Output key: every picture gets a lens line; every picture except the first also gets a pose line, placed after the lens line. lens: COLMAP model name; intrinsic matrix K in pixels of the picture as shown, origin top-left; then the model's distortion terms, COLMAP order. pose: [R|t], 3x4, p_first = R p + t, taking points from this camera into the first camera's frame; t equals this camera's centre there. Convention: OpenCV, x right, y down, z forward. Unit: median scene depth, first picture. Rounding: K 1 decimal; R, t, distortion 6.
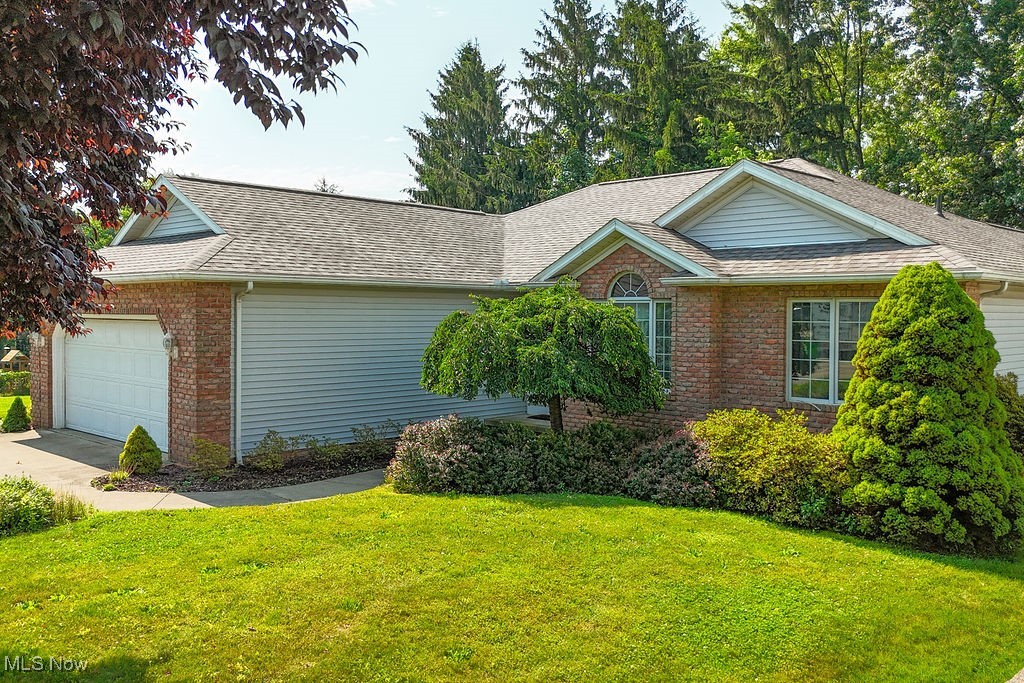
lens RADIAL K [[871.7, 0, 544.1], [0, 871.7, 343.4], [0, 0, 1]] dist [0.036382, -0.007798]
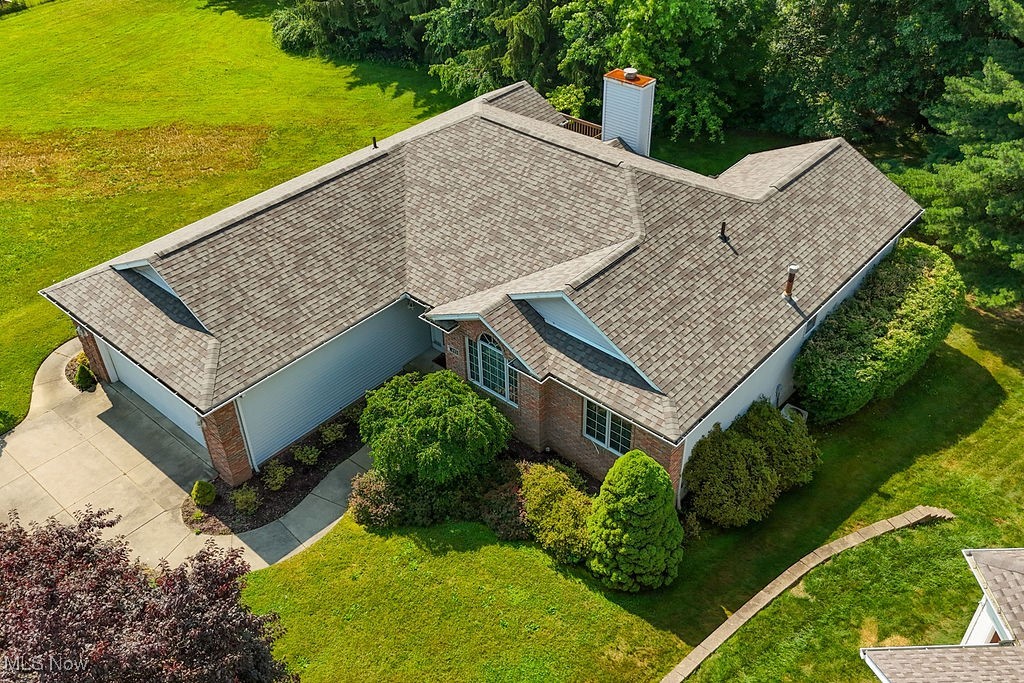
lens RADIAL K [[854.0, 0, 512.0], [0, 854.0, 341.5], [0, 0, 1]] dist [0.078381, -0.051465]
pose [[0.999018, -0.044012, 0.005170, 0.183439], [0.033140, 0.819450, 0.572192, -1.320172], [-0.029420, -0.571458, 0.820104, -0.287140]]
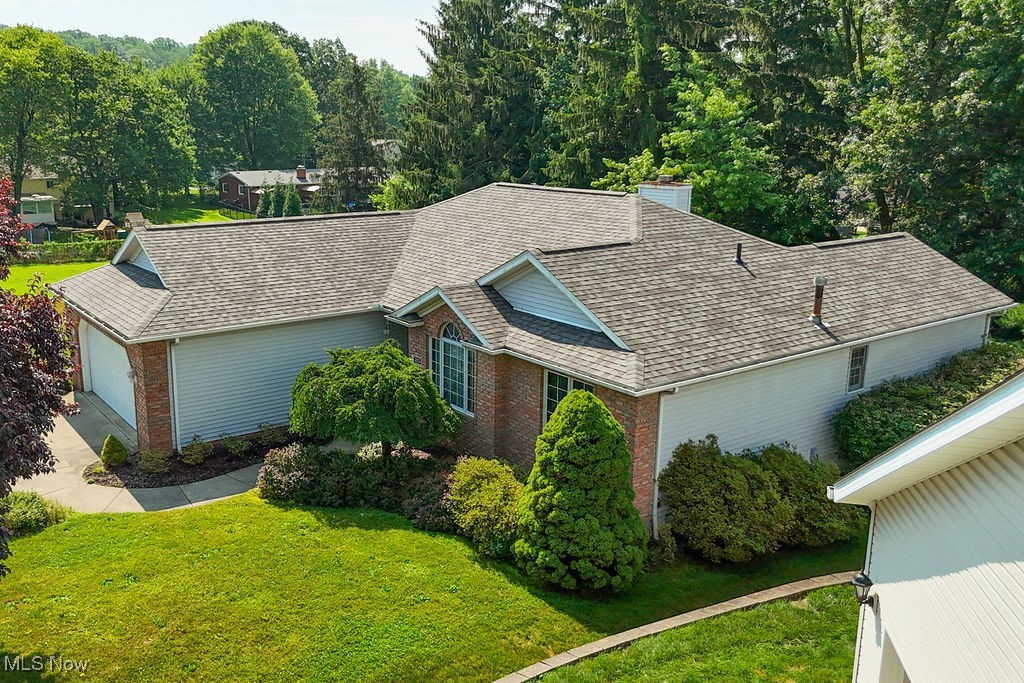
lens RADIAL K [[866.8, 0, 420.9], [0, 866.8, 343.2], [0, 0, 1]] dist [0.048738, -0.016210]
pose [[0.975001, 0.041570, -0.218277, 0.495545], [0.004694, 0.978271, 0.207277, -0.471809], [0.222150, -0.203120, 0.953620, -0.386189]]
